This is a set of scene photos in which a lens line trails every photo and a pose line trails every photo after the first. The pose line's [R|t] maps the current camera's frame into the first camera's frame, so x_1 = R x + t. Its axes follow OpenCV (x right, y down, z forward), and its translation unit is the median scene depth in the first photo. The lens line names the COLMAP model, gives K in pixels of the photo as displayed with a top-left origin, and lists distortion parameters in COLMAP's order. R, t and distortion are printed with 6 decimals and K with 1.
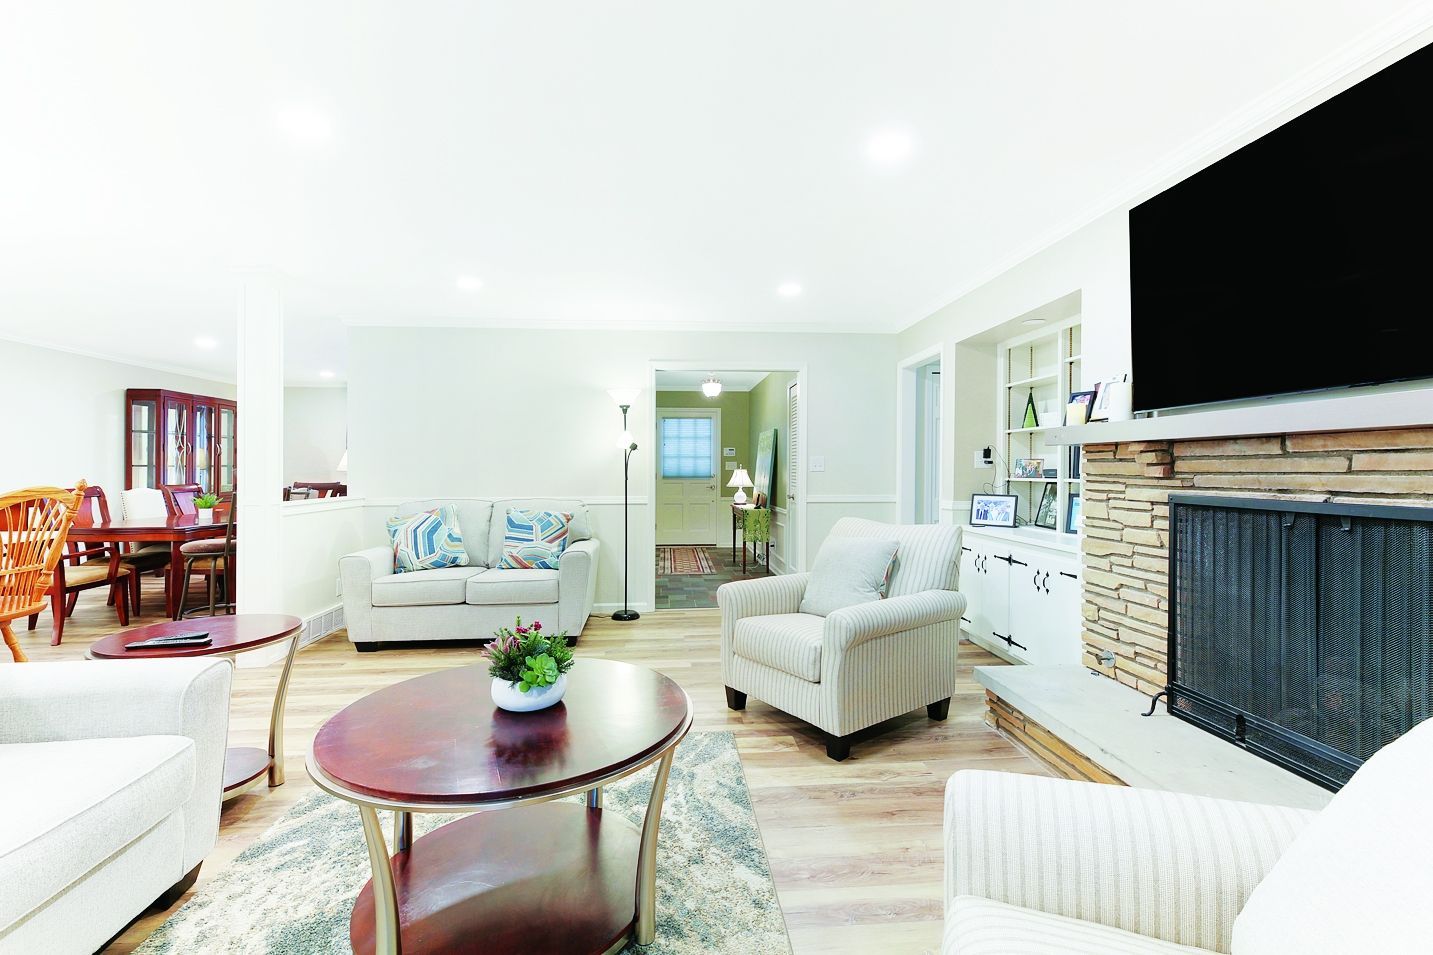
lens RADIAL K [[606.4, 0, 720.0], [0, 606.4, 458.2], [0, 0, 1]] dist [0.000085, 0.000015]
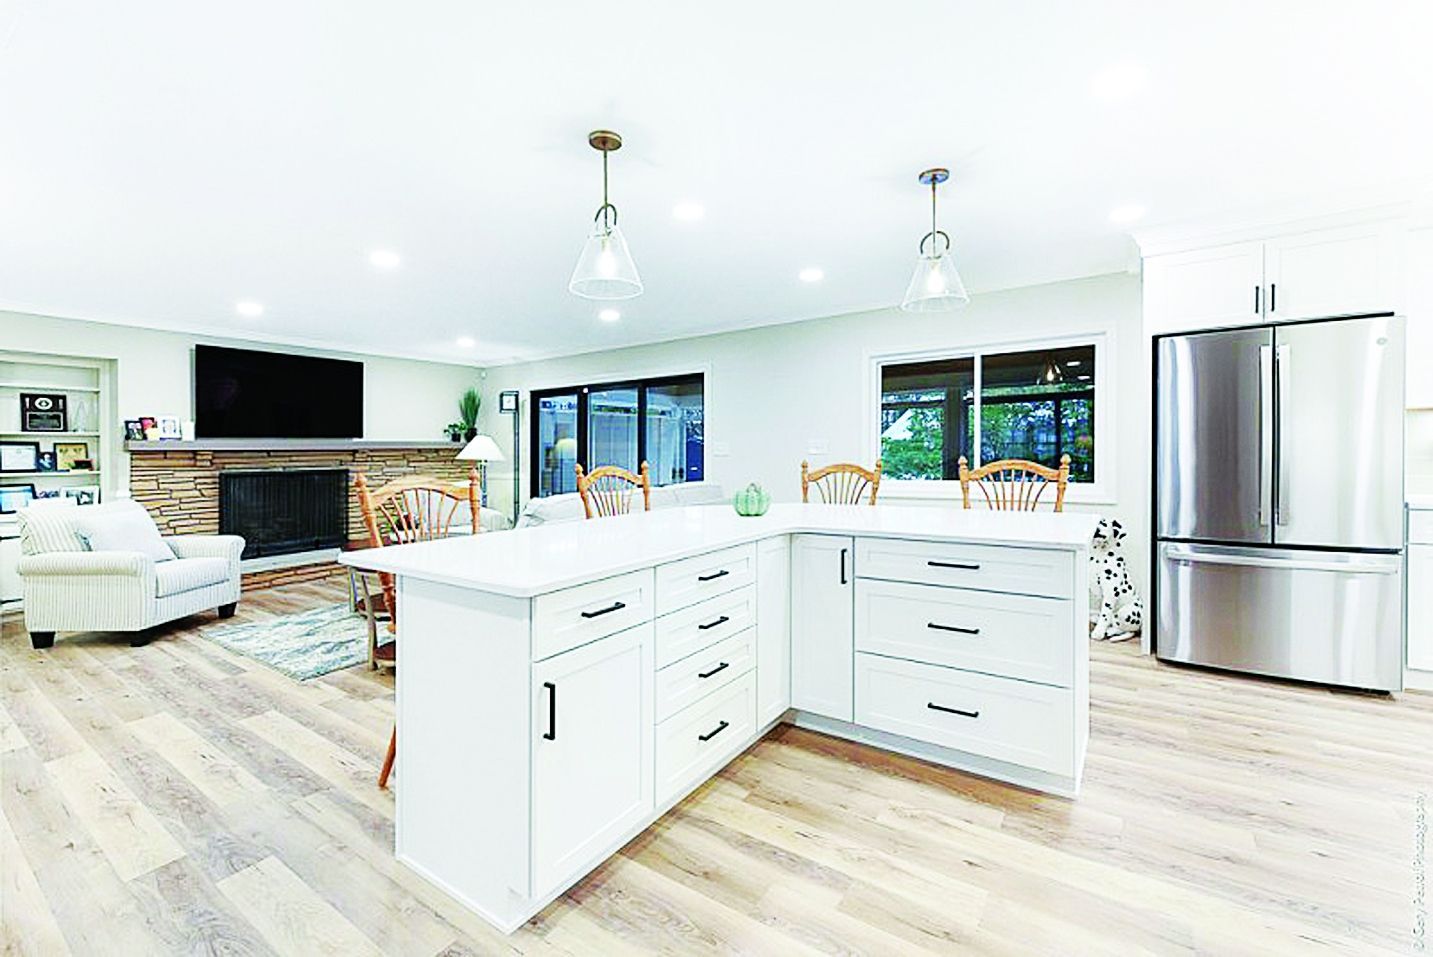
lens RADIAL K [[606.4, 0, 720.0], [0, 606.4, 459.2], [0, 0, 1]] dist [0.000085, 0.000015]
pose [[-0.763781, -0.002959, 0.645469, -2.235956], [0.000484, 0.999987, 0.005157, -0.005568], [-0.645476, 0.004251, -0.763769, 1.482282]]
